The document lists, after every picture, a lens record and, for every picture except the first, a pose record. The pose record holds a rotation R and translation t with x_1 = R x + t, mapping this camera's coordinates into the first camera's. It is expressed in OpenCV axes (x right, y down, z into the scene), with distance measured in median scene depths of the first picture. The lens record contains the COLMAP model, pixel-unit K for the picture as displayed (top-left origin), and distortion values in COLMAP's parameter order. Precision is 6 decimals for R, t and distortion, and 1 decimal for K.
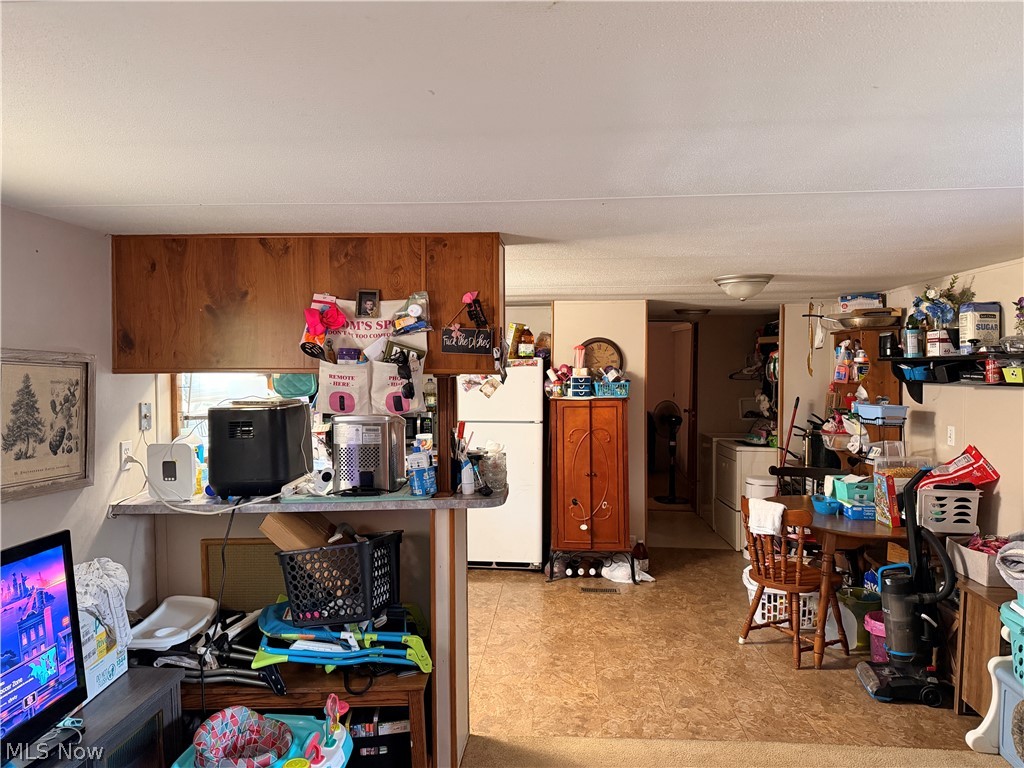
lens RADIAL K [[733.9, 0, 512.0], [0, 733.9, 384.0], [0, 0, 1]] dist [-0.000574, -0.000920]
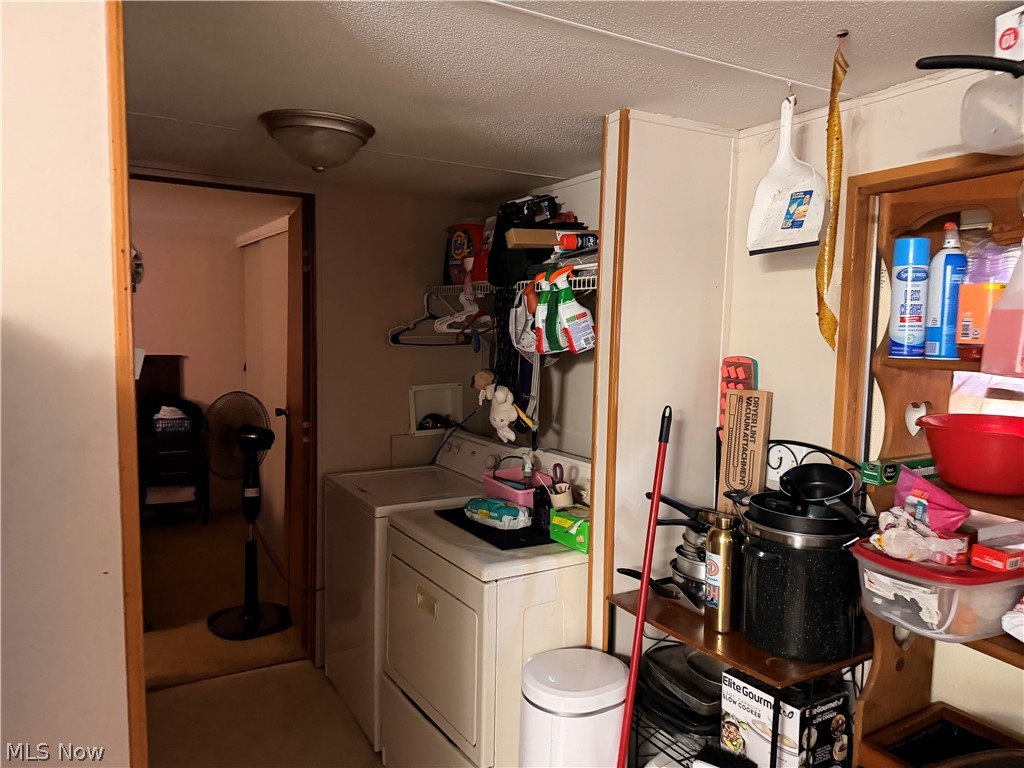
lens RADIAL K [[733.9, 0, 512.0], [0, 733.9, 384.0], [0, 0, 1]] dist [-0.000574, -0.000920]
pose [[0.836148, -0.029488, 0.547711, 0.124520], [-0.004328, 0.998168, 0.060348, -0.009267], [-0.548487, -0.052831, 0.834489, 0.618549]]
